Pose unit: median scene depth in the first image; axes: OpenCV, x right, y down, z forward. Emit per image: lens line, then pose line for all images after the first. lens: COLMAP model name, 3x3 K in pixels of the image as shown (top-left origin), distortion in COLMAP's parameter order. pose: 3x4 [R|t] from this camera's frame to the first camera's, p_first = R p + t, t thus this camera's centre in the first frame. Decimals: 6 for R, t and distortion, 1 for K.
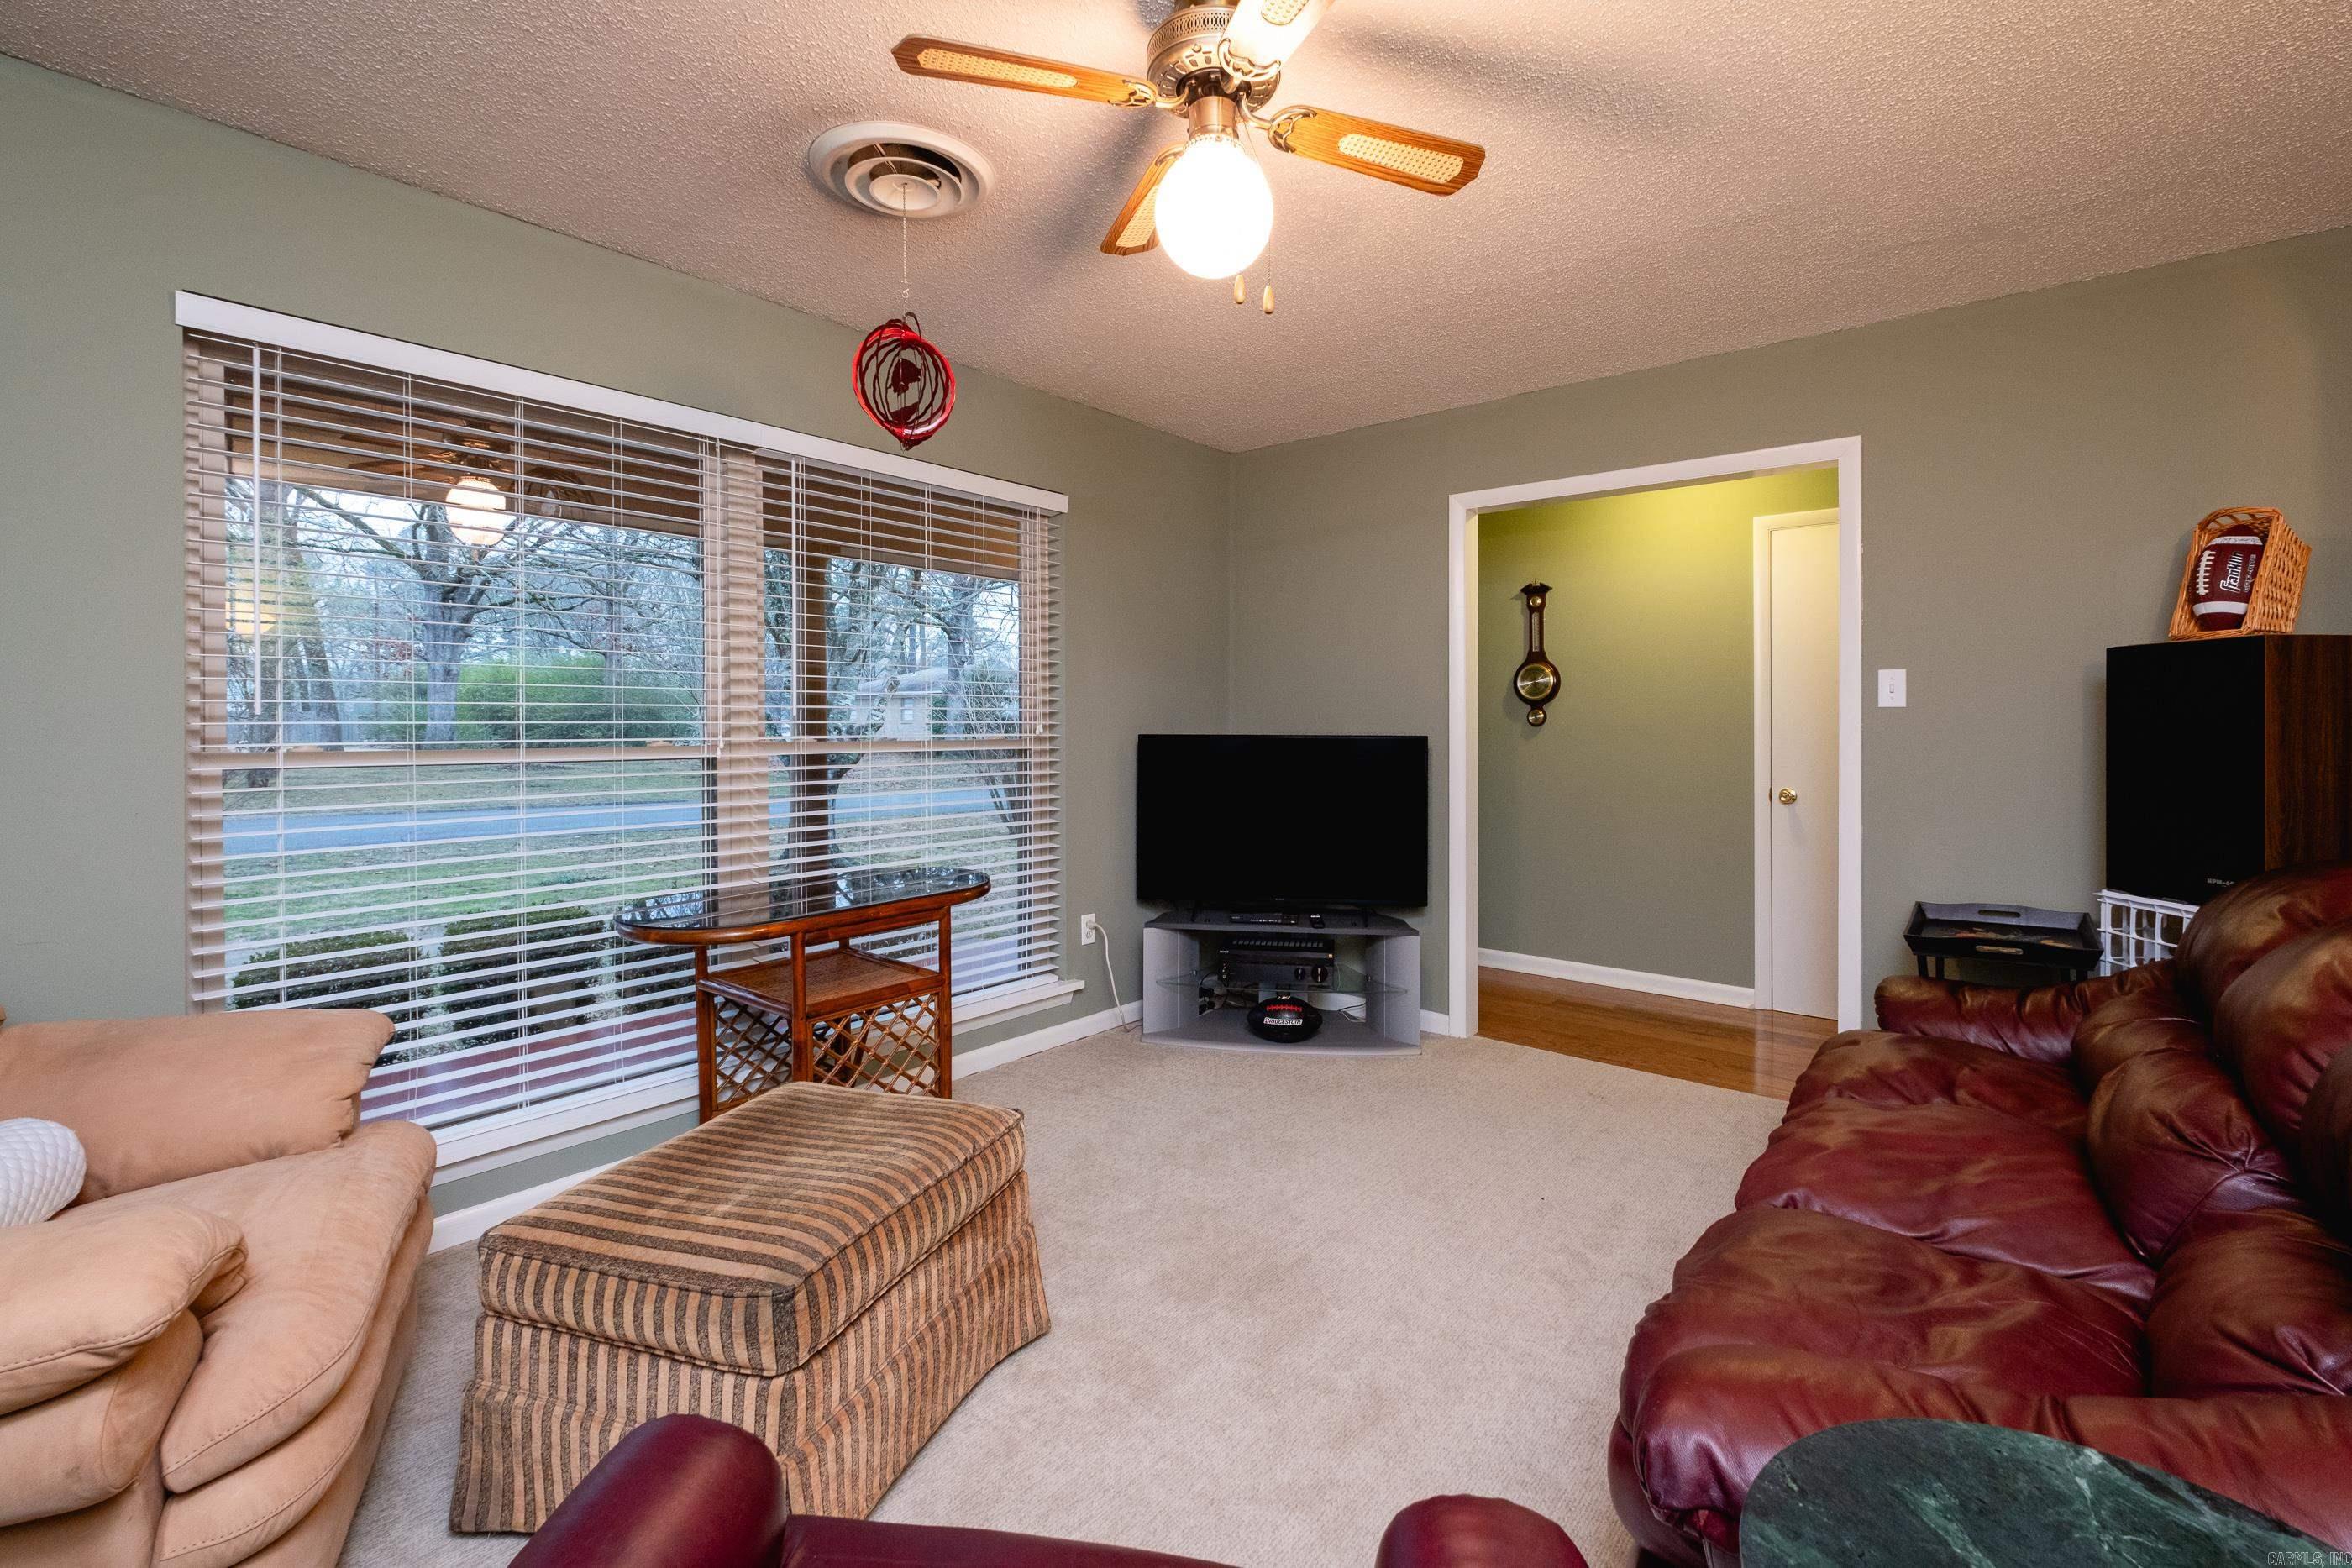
lens RADIAL K [[1025.7, 0, 1247.3], [0, 1025.7, 722.3], [0, 0, 1]] dist [0.010811, -0.006781]
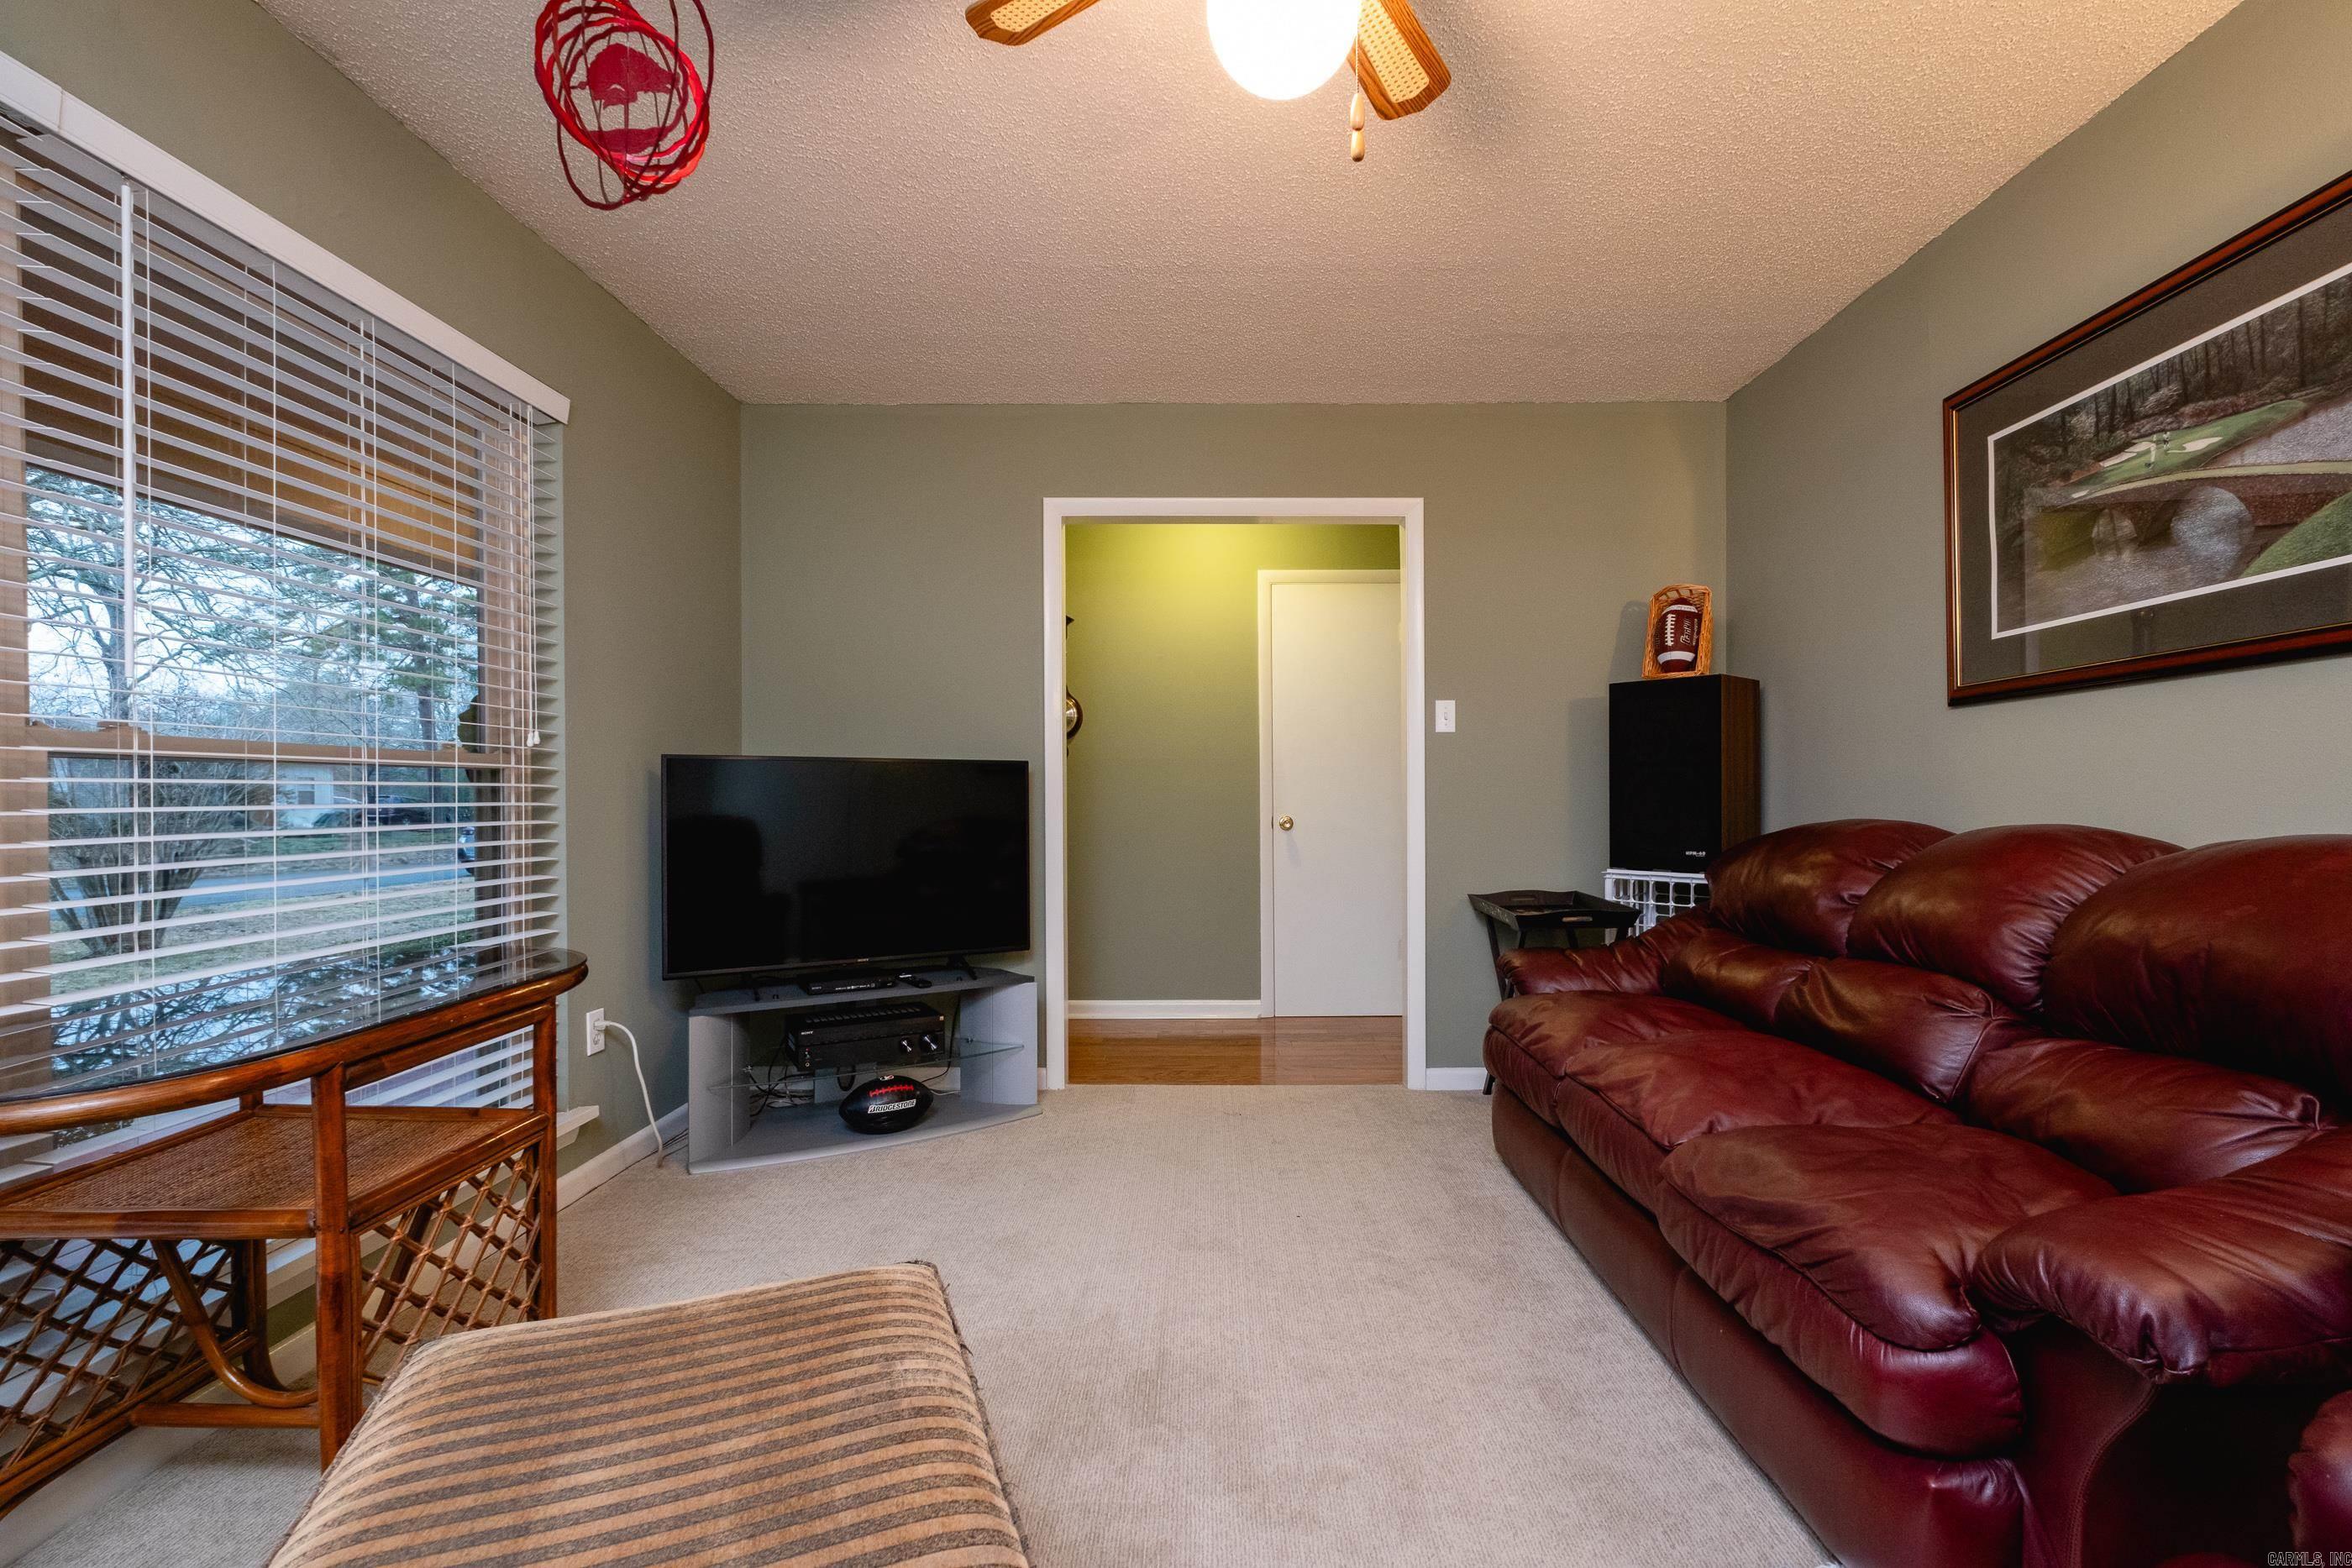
lens RADIAL K [[1025.7, 0, 1176.0], [0, 1025.7, 799.3], [0, 0, 1]] dist [0.010811, -0.006781]
pose [[0.788061, -0.007480, 0.615552, -0.409671], [0.007174, 0.999970, 0.002967, 0.067428], [-0.615555, 0.002077, 0.788091, 0.315109]]
